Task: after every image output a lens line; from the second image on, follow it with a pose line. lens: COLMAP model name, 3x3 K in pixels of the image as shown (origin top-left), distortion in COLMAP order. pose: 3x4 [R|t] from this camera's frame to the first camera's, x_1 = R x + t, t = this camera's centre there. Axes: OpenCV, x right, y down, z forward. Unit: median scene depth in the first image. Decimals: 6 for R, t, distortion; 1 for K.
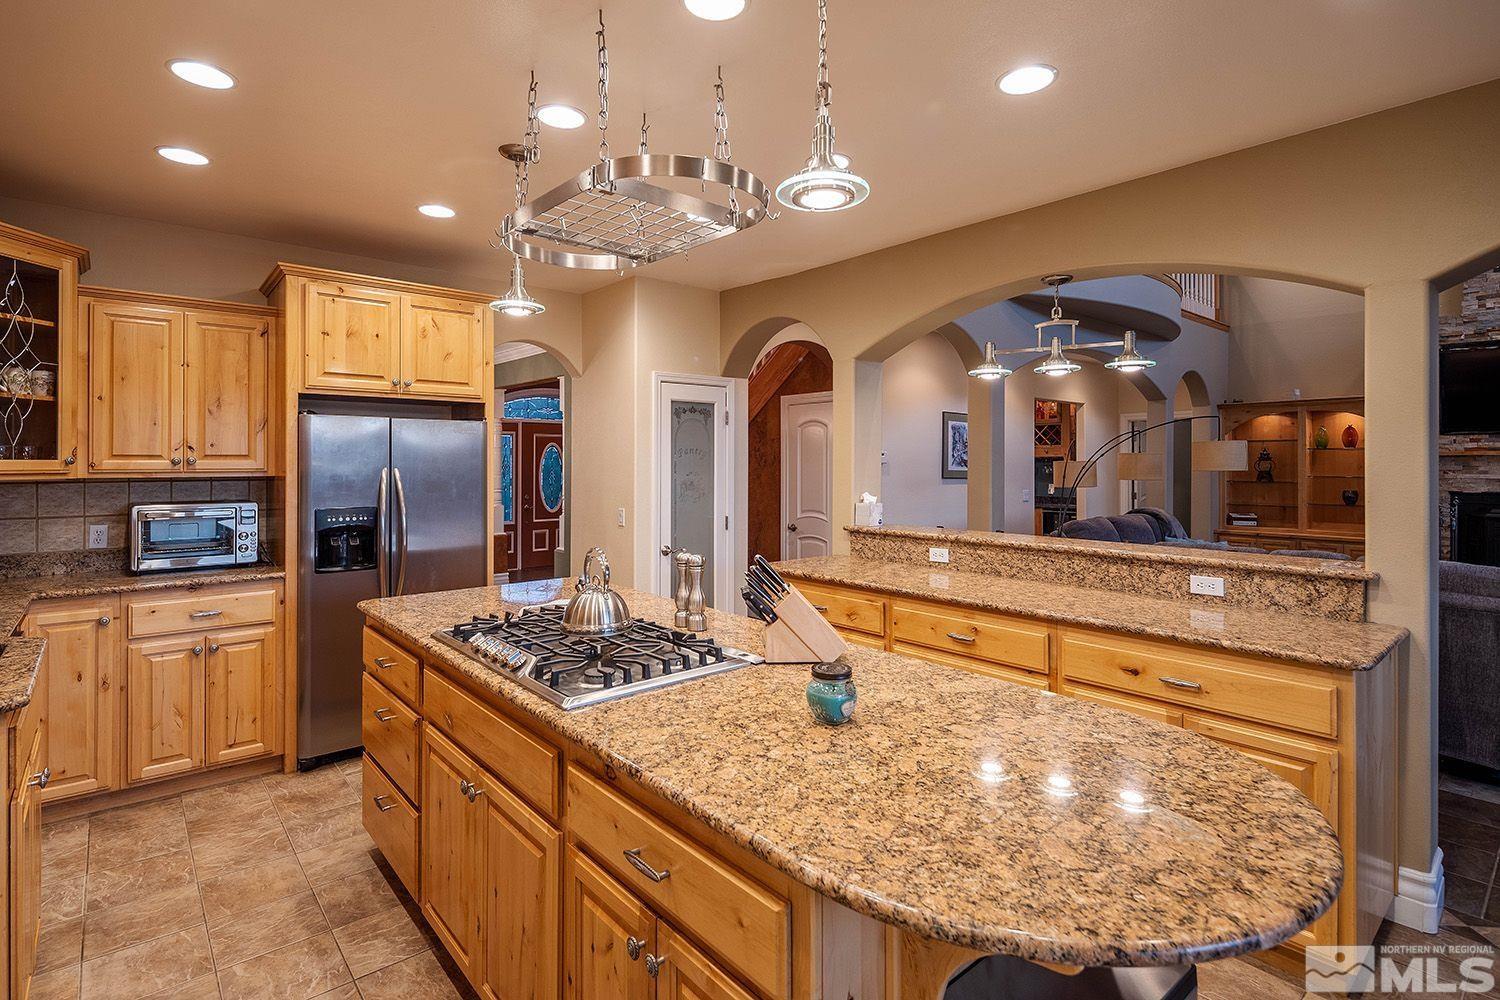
lens RADIAL K [[736.5, 0, 746.8], [0, 736.5, 454.4], [0, 0, 1]] dist [-0.004634, -0.001008]
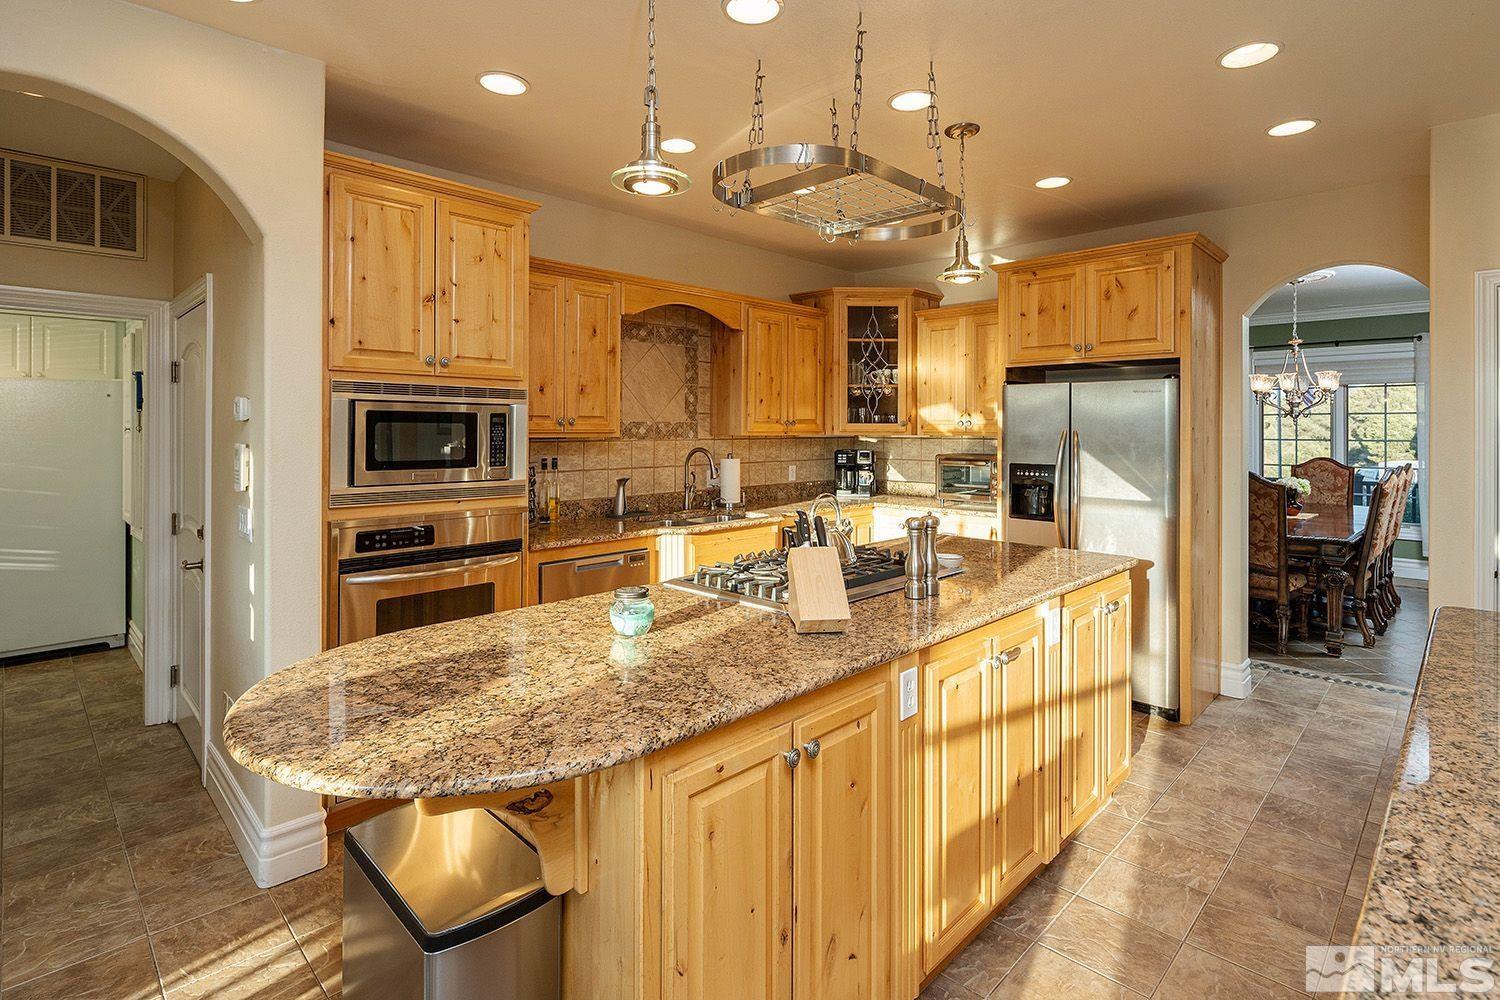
lens RADIAL K [[730.3, 0, 748.3], [0, 730.3, 436.8], [0, 0, 1]] dist [-0.001824, -0.000251]
pose [[0.082969, 0.009437, -0.996507, 0.829641], [0.010731, 0.999889, 0.010362, 0.020382], [0.996494, -0.011554, 0.082859, 0.697431]]
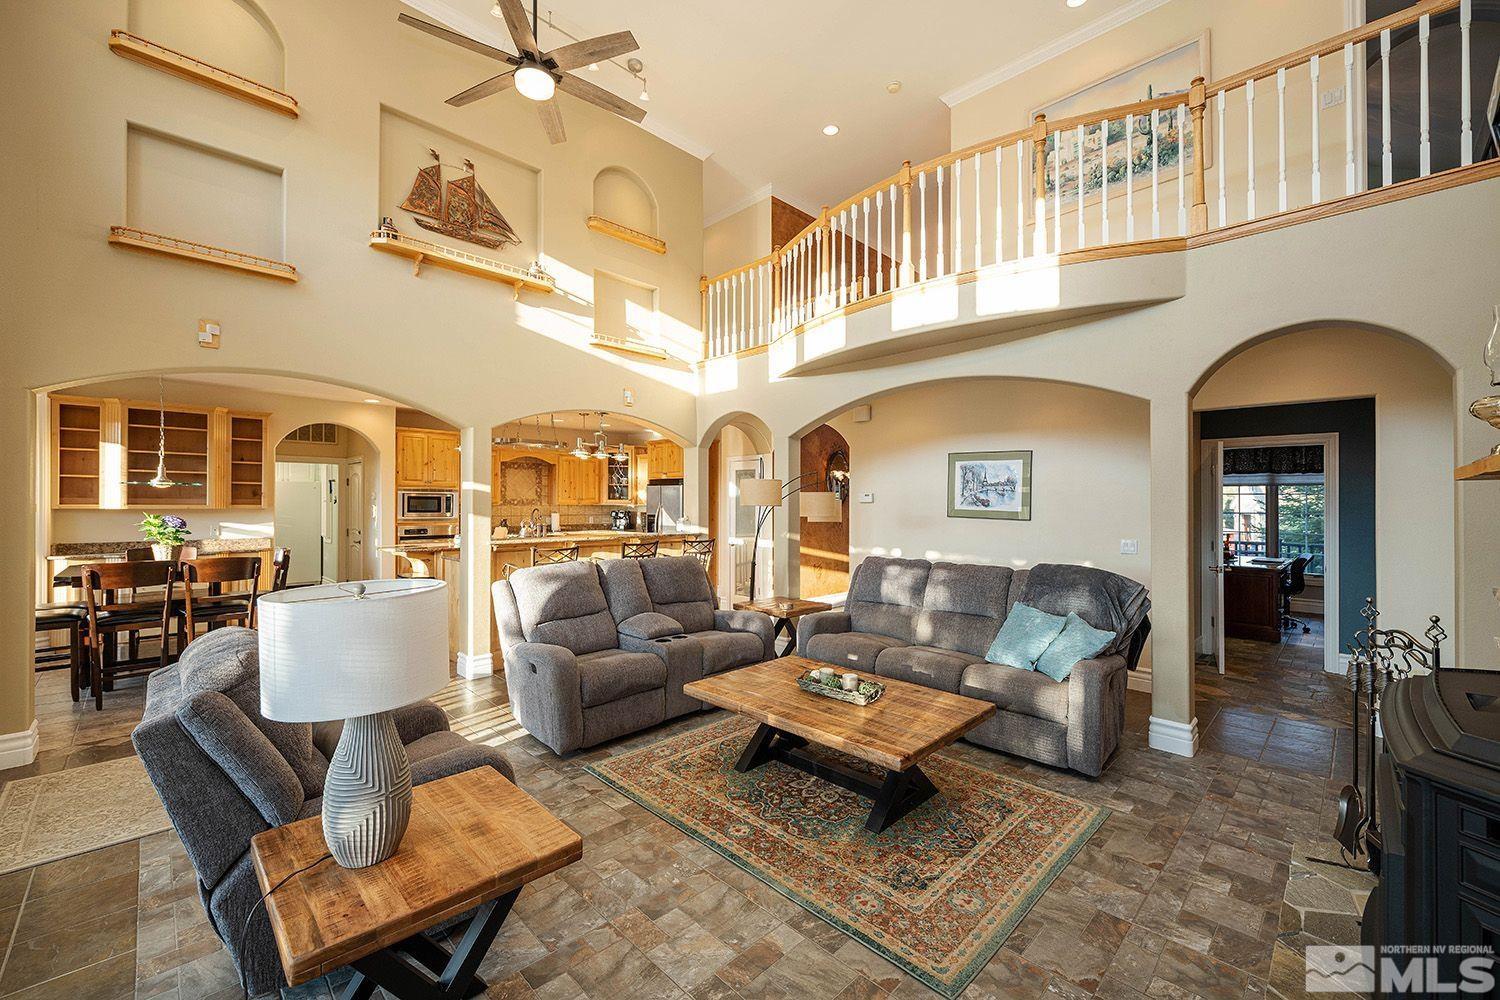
lens RADIAL K [[599.5, 0, 750.0], [0, 599.5, 500.0], [0, 0, 1]] dist [-0.001439, -0.000168]
pose [[0.077304, -0.002924, -0.997003, 3.099220], [0.005272, 0.999983, -0.002524, 0.025298], [0.996994, -0.005061, 0.077318, 1.828361]]
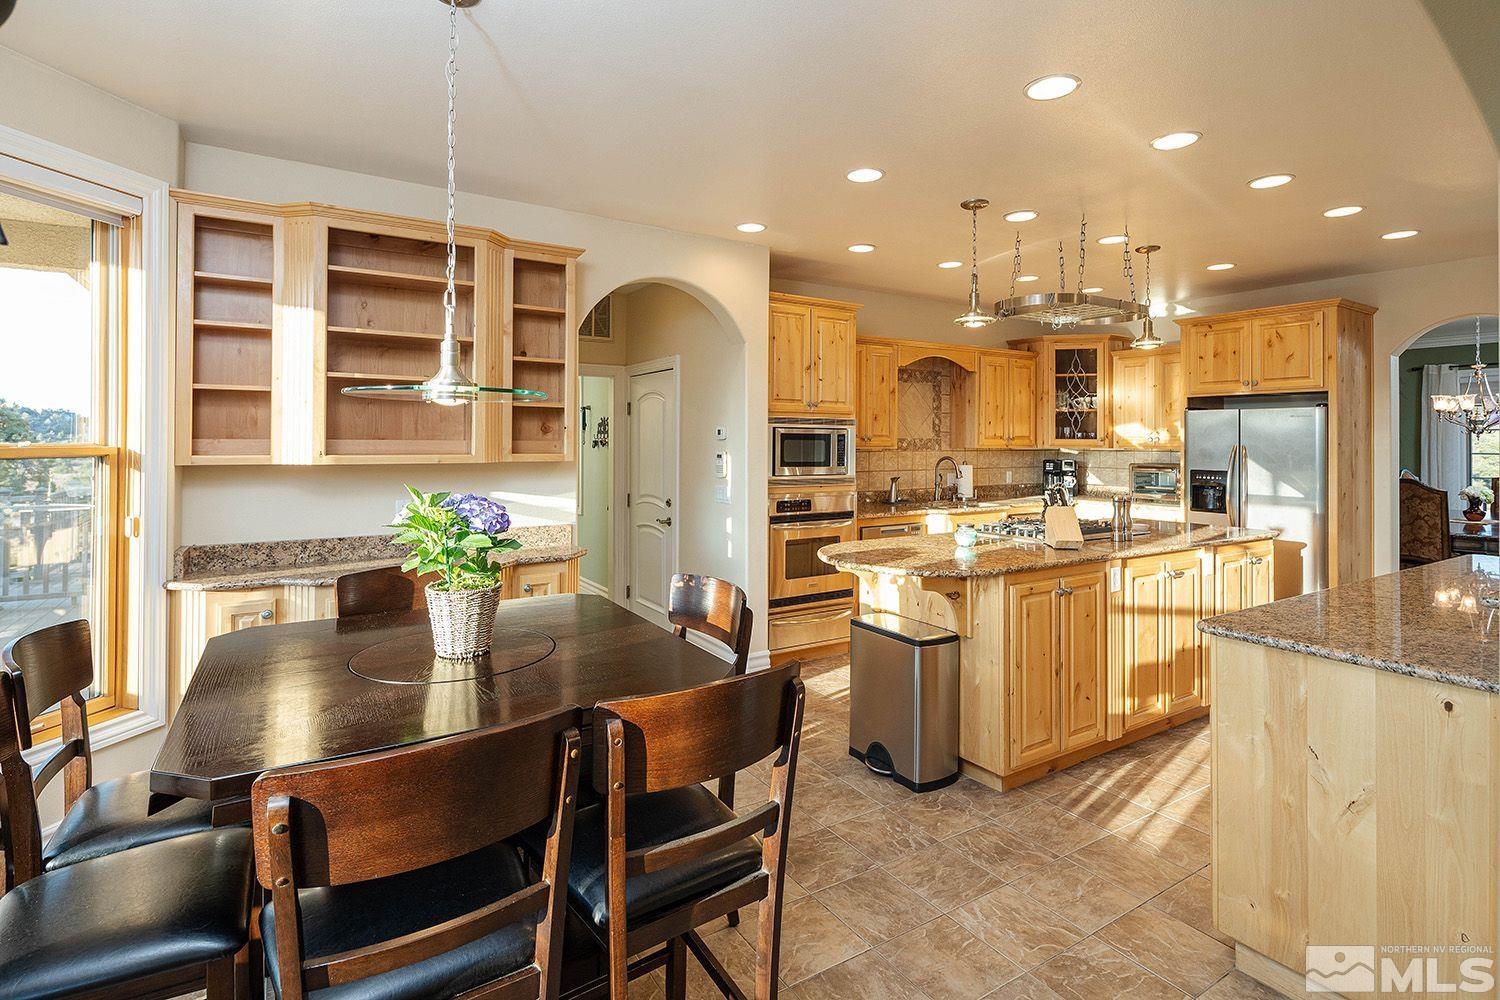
lens RADIAL K [[730.3, 0, 748.3], [0, 730.3, 436.8], [0, 0, 1]] dist [-0.001824, -0.000251]
pose [[-0.144715, -0.007151, -0.989448, 1.632460], [0.008787, 0.999925, -0.008512, 0.011262], [0.989434, -0.009926, -0.144641, 0.414553]]
